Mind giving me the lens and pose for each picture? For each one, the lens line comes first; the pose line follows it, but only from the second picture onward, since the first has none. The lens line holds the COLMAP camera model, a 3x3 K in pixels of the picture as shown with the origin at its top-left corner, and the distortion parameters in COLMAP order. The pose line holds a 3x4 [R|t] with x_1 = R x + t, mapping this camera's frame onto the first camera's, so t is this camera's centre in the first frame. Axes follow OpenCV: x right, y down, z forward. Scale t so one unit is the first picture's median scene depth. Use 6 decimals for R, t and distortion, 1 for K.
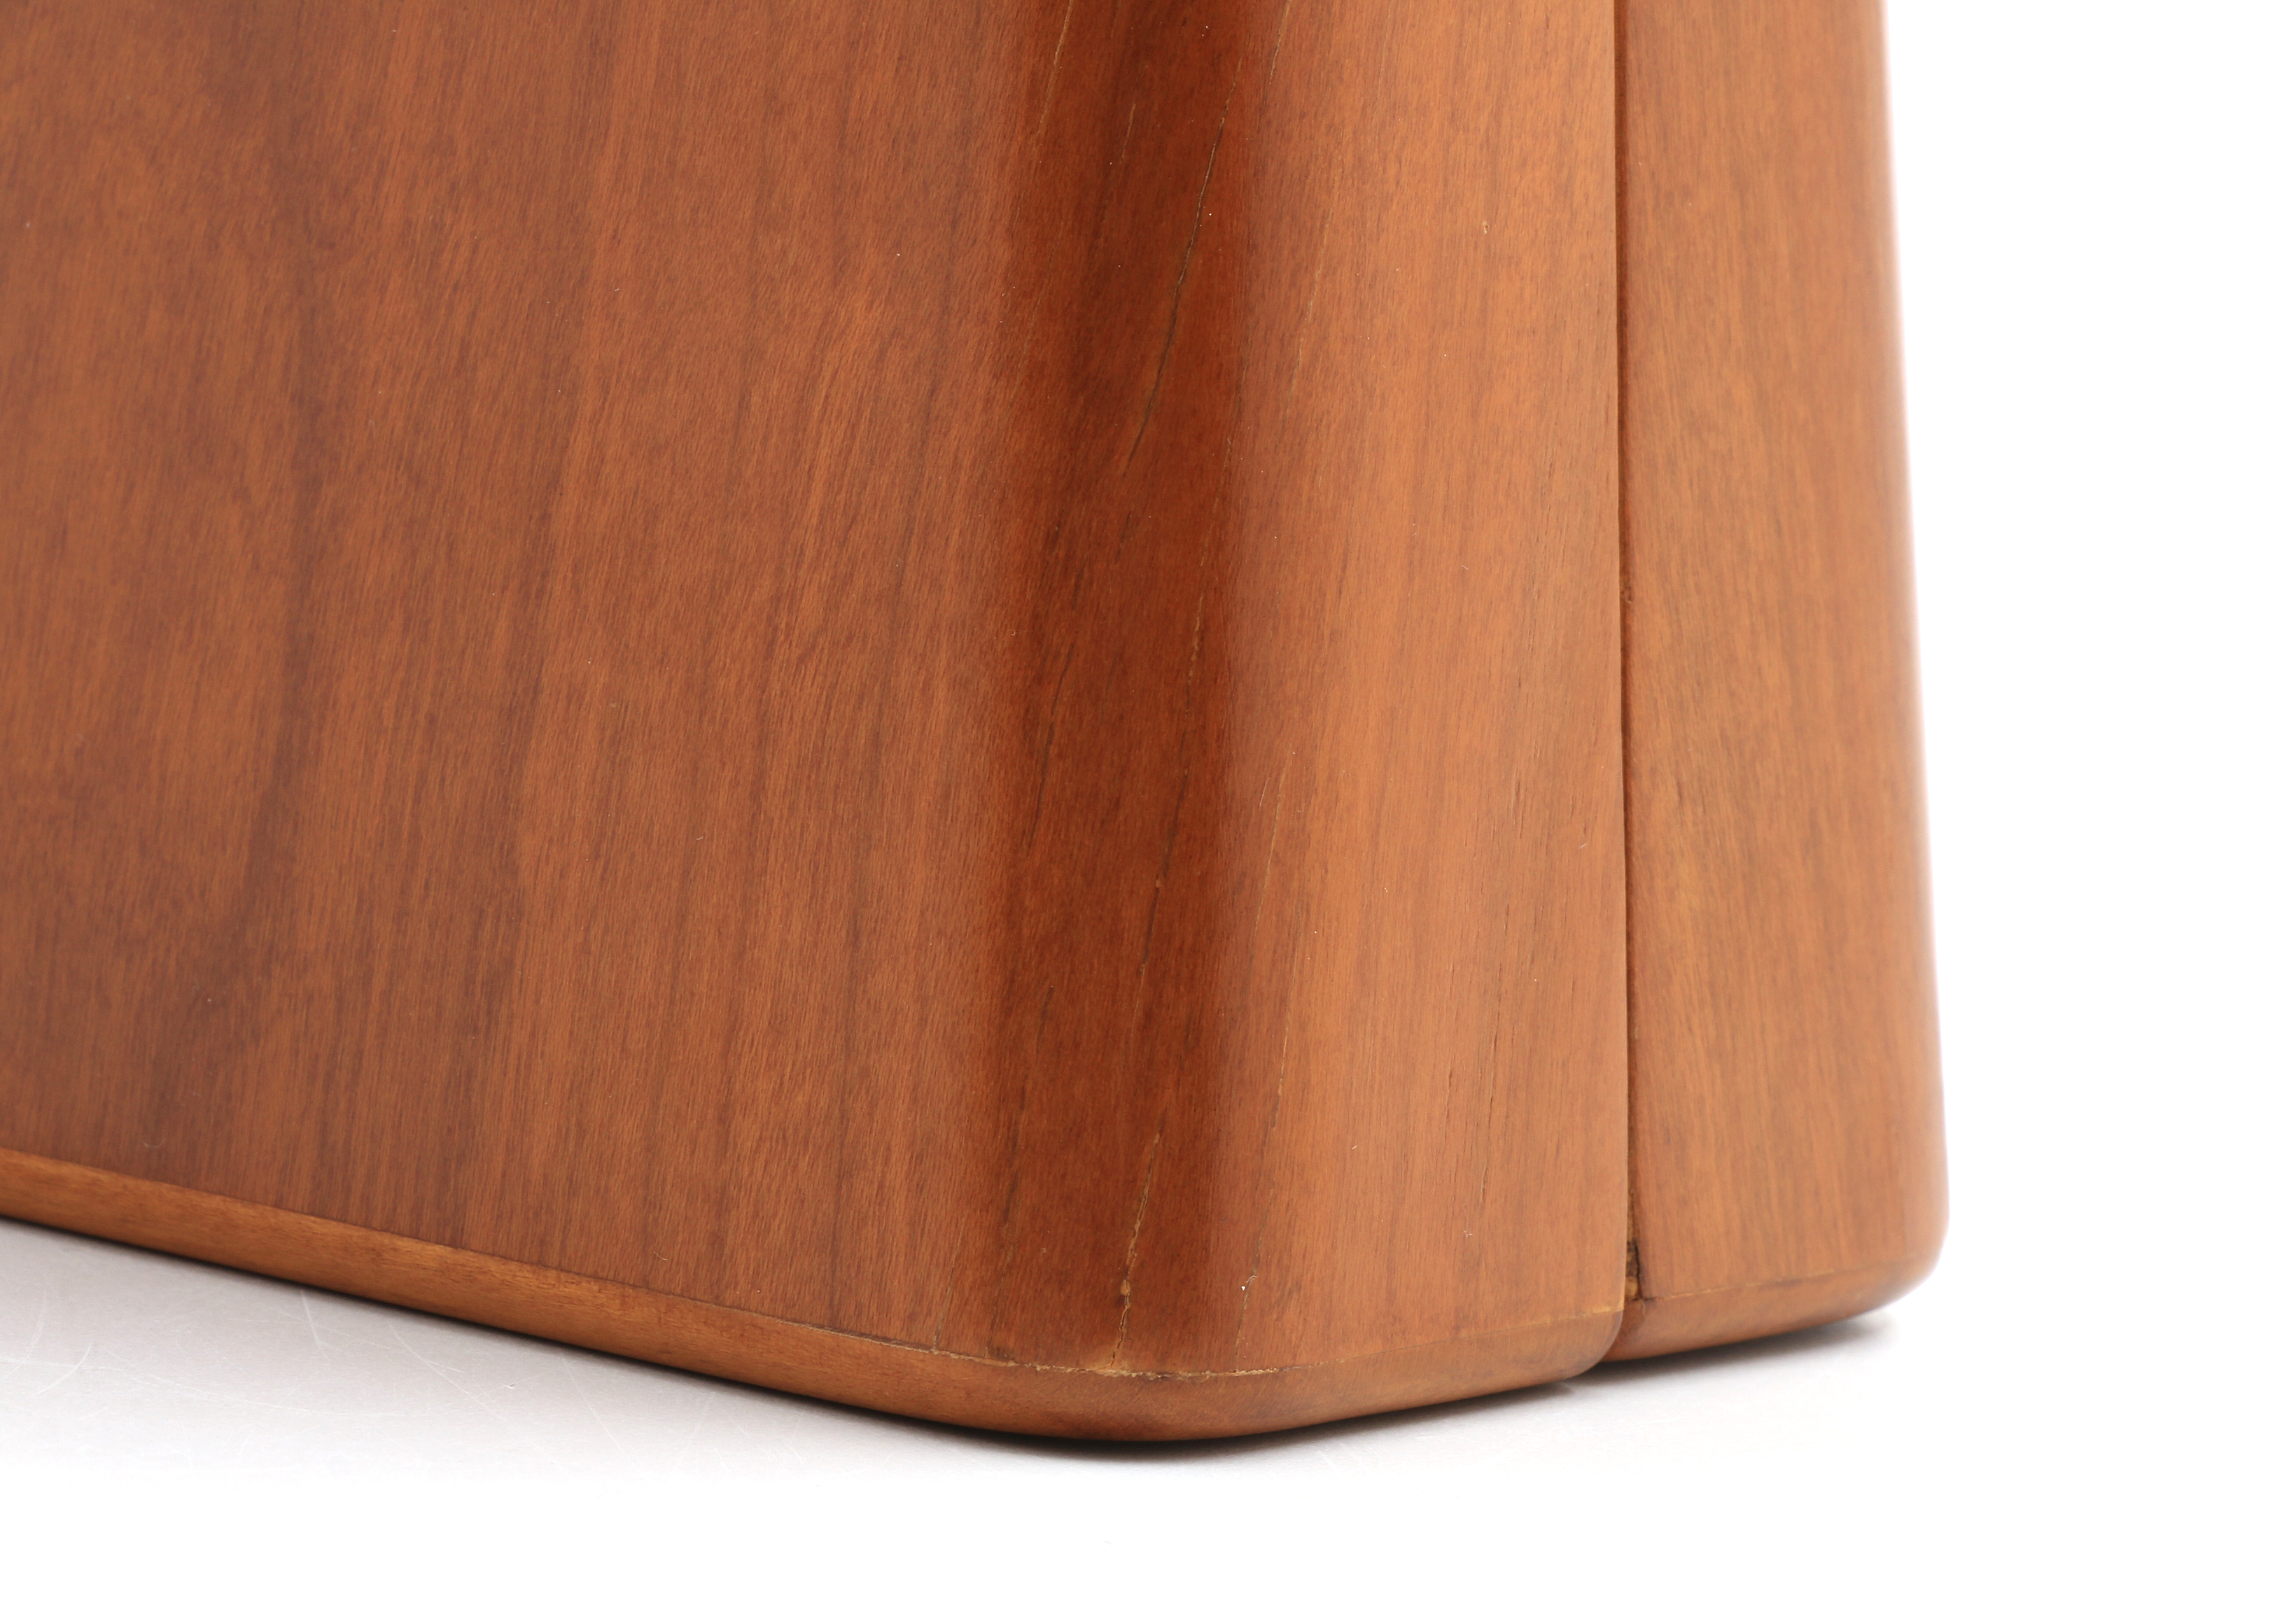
lens RADIAL K [[7461.5, 0, 1221.1], [0, 7461.5, 806.1], [0, 0, 1]] dist [0.025958, 1.332754]
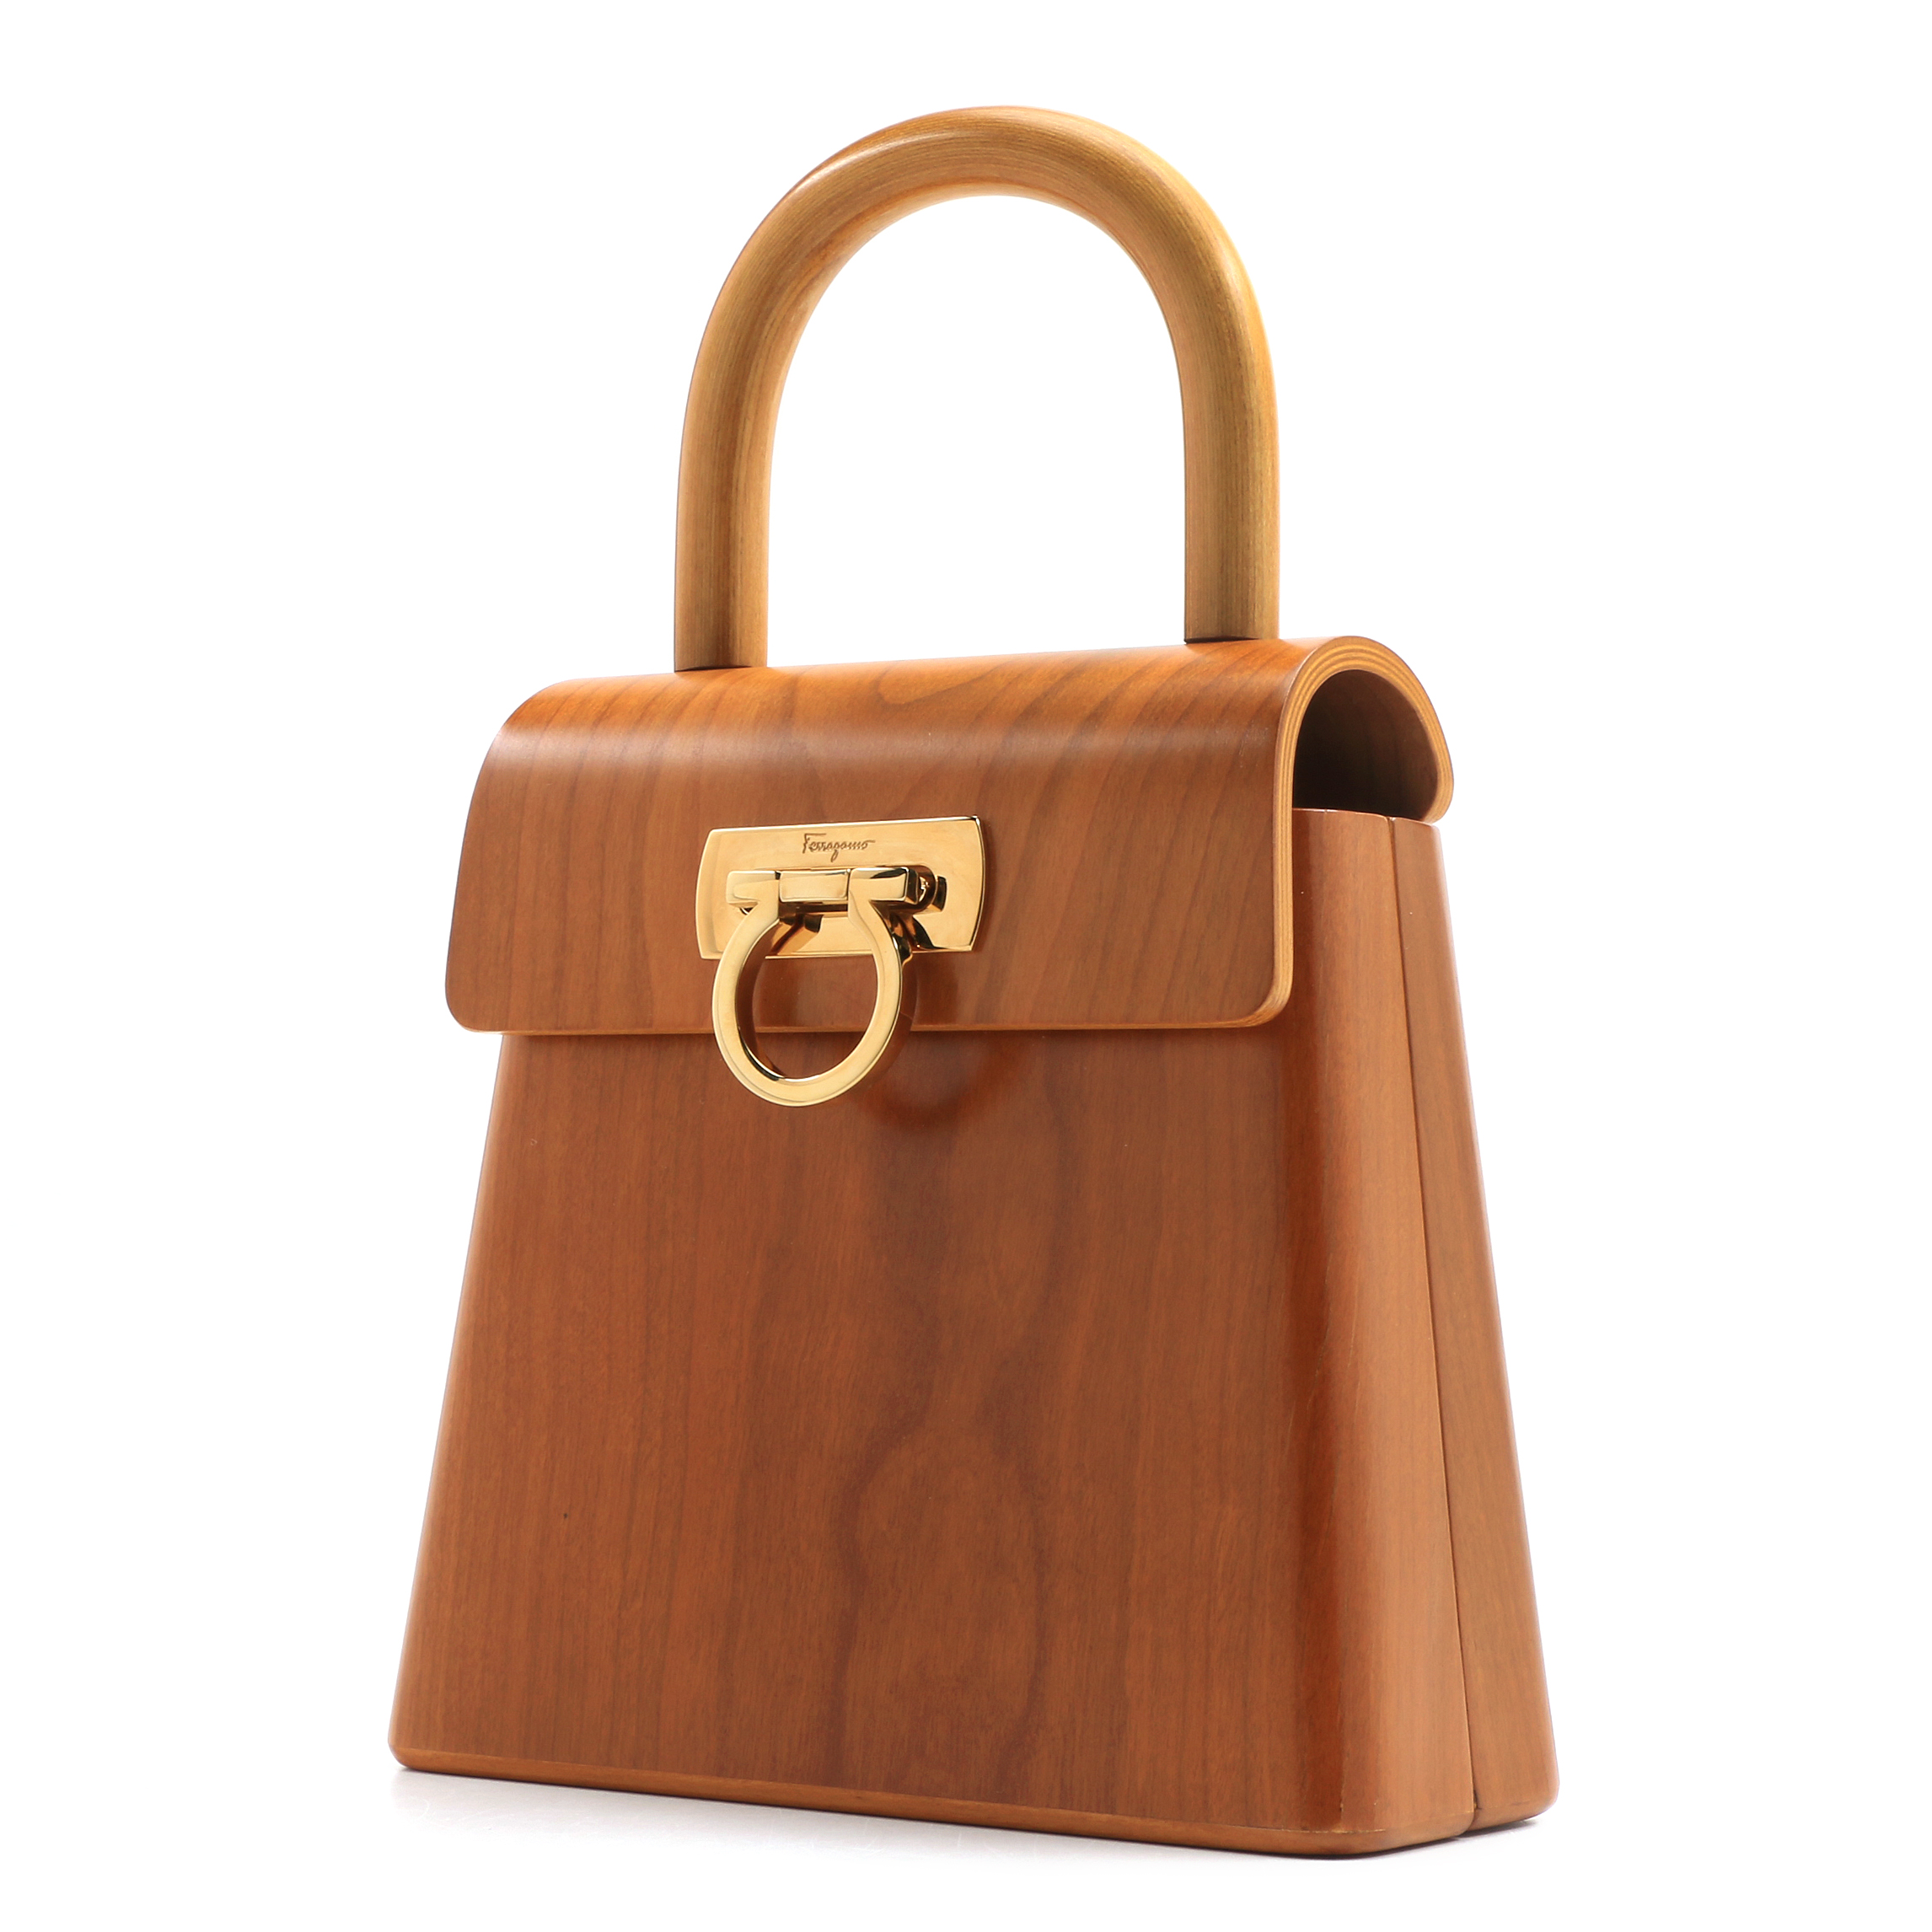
lens RADIAL K [[4900.9, 0, 966.0], [0, 4900.9, 966.0], [0, 0, 1]] dist [0.038170, 0.169229]
pose [[0.995911, -0.055532, 0.071250, -0.295019], [0.066222, 0.985260, -0.157725, 0.028953], [-0.061441, 0.161798, 0.984909, -1.116014]]
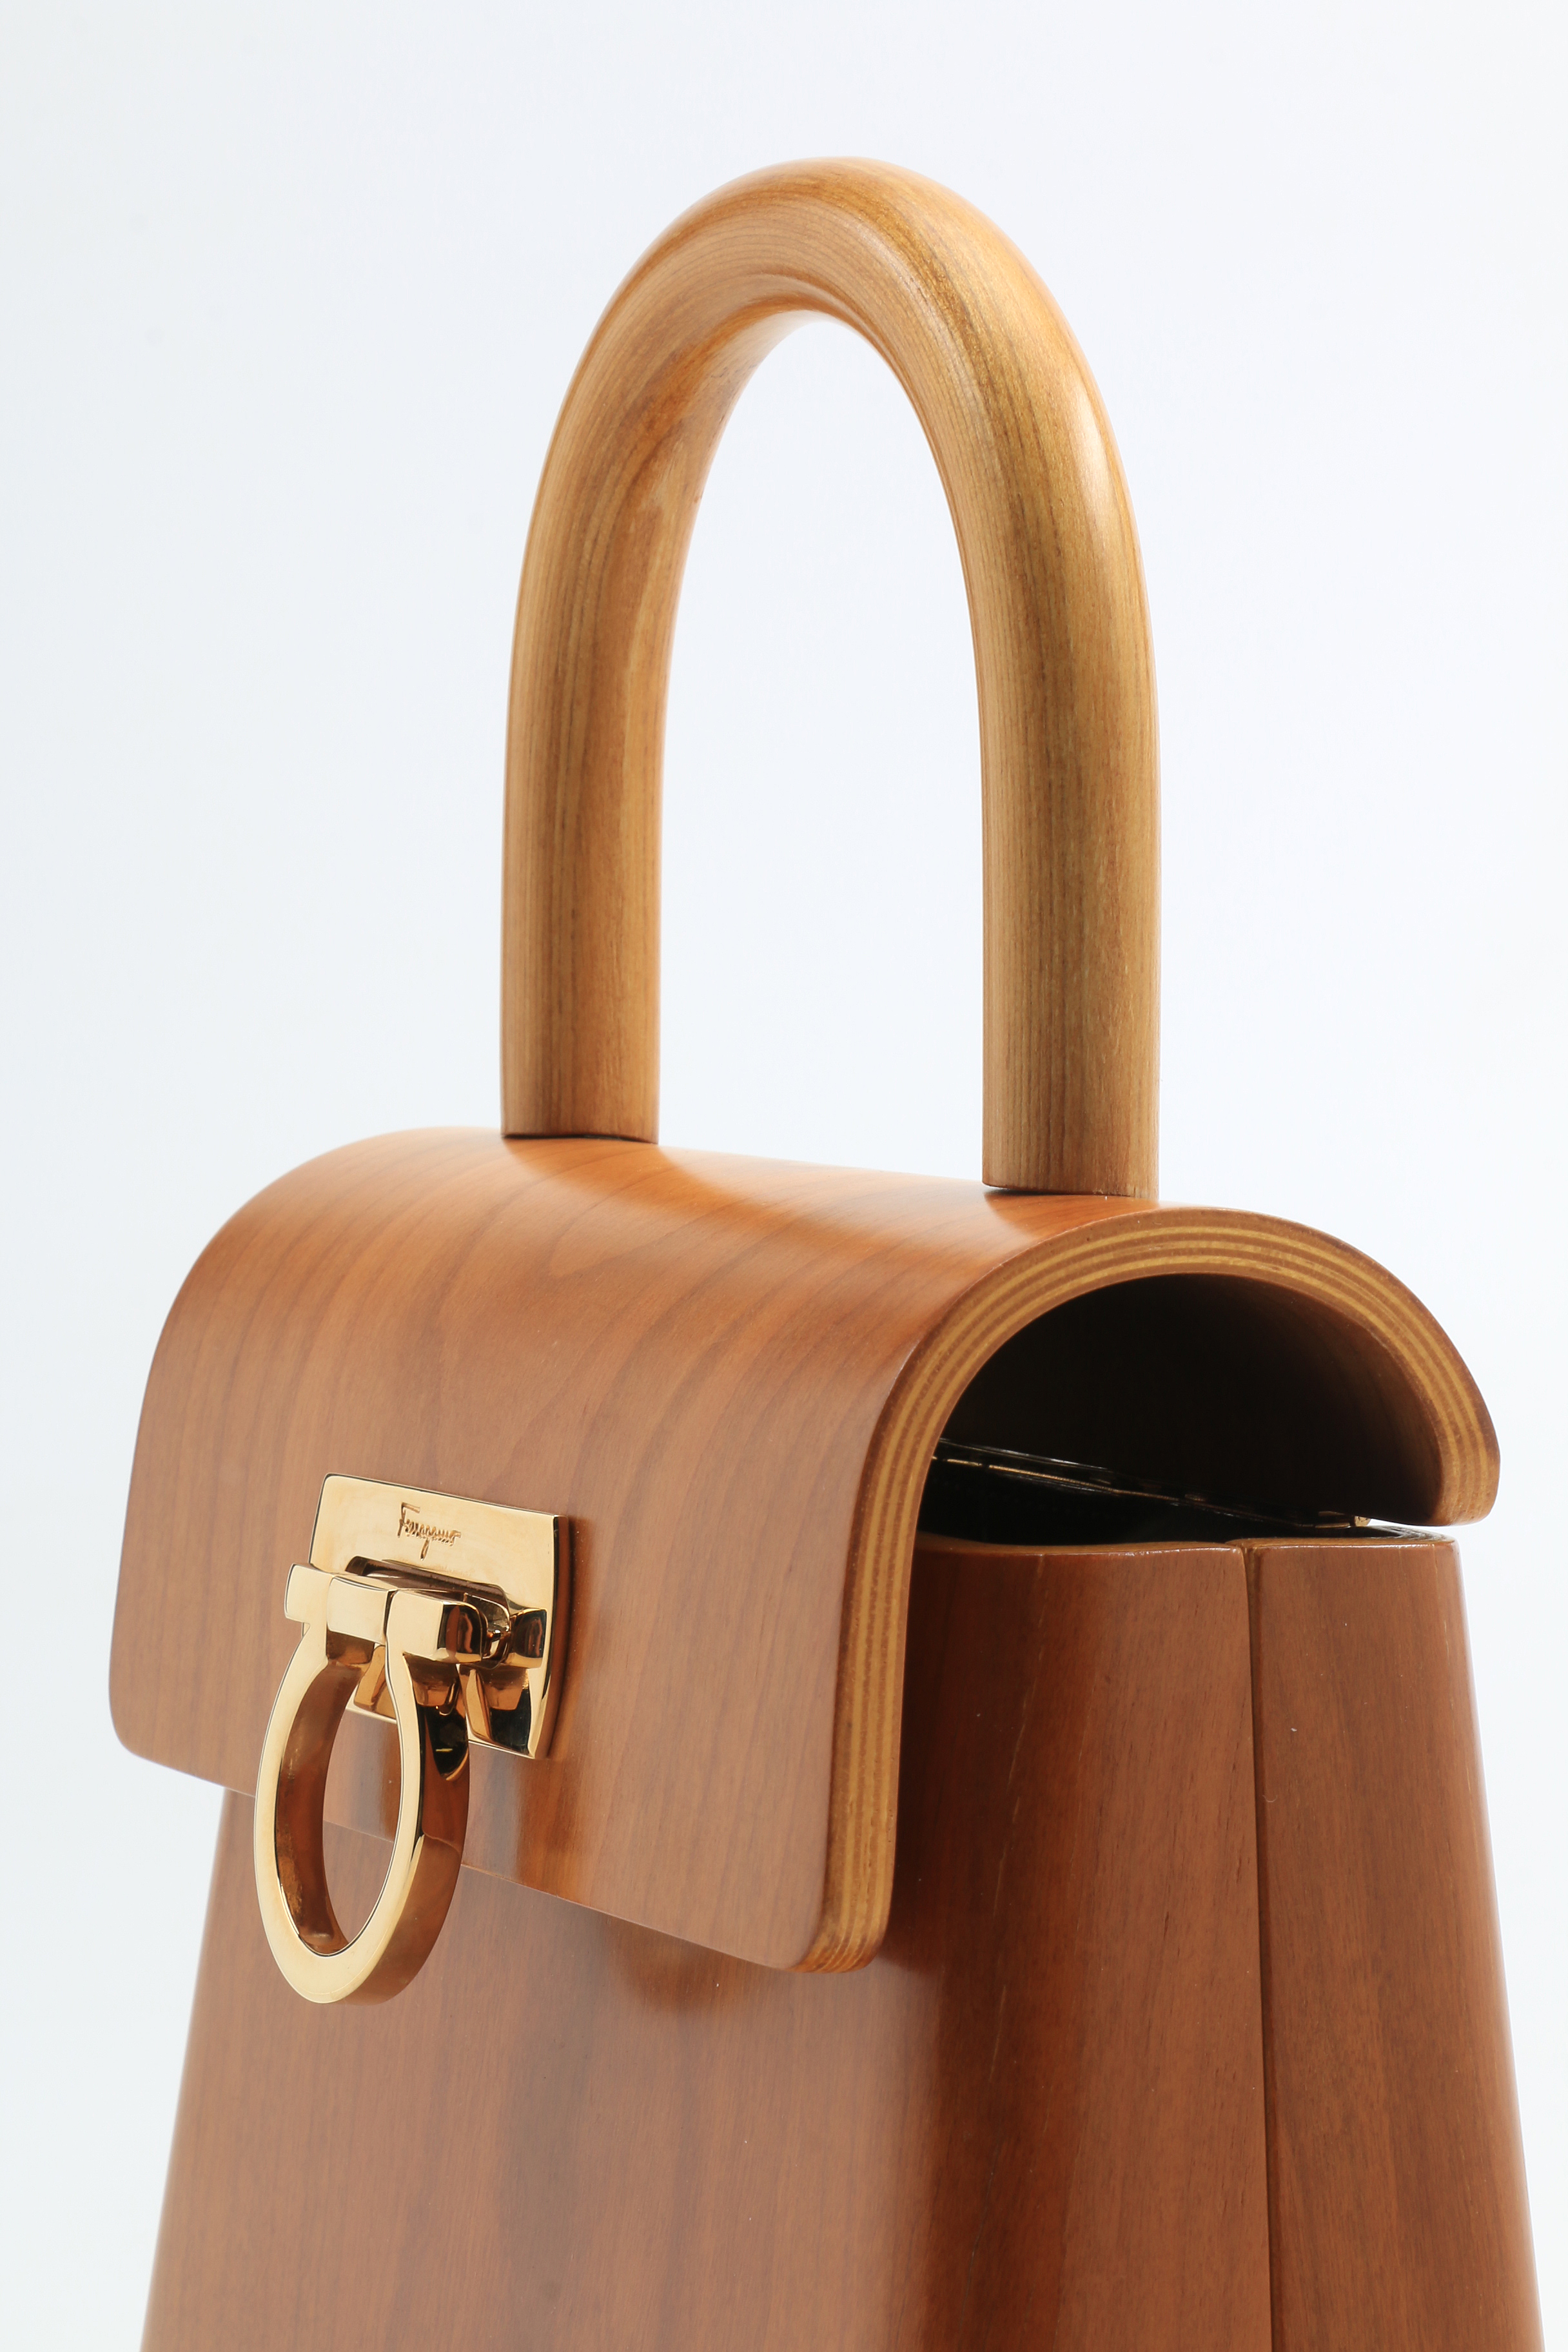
lens RADIAL K [[6963.8, 0, 783.8], [0, 6963.8, 1173.7], [0, 0, 1]] dist [0.170534, 3.551938]
pose [[0.893558, -0.034377, -0.447630, 0.686837], [-0.008152, 0.995657, -0.092736, -0.302290], [0.448875, 0.086514, 0.889397, -0.500415]]
